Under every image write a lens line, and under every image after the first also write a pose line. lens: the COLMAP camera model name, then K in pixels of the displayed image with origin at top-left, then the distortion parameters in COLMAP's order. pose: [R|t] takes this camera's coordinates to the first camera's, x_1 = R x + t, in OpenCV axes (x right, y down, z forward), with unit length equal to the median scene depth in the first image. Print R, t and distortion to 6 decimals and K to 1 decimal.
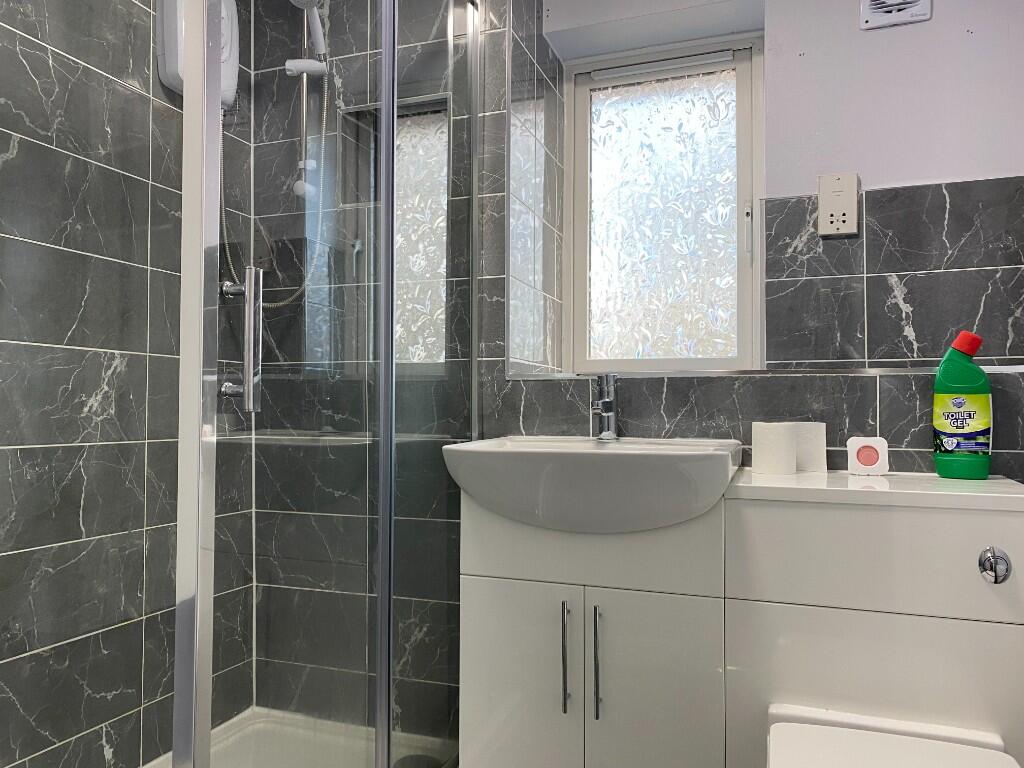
lens RADIAL K [[761.2, 0, 515.5], [0, 761.2, 396.7], [0, 0, 1]] dist [0.033527, -0.081042]
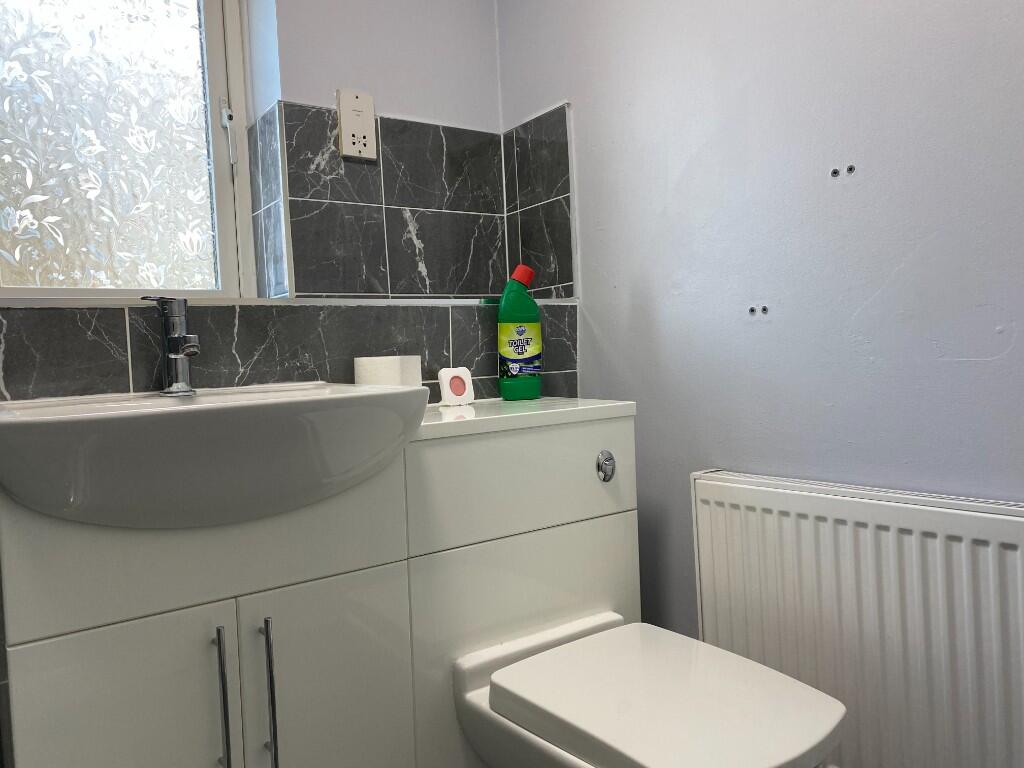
lens RADIAL K [[761.2, 0, 515.5], [0, 761.2, 396.7], [0, 0, 1]] dist [0.033527, -0.081042]
pose [[0.553097, -0.076929, 0.829557, -0.273972], [0.040290, 0.997032, 0.065597, 0.024999], [-0.832142, -0.002858, 0.554555, 0.331971]]
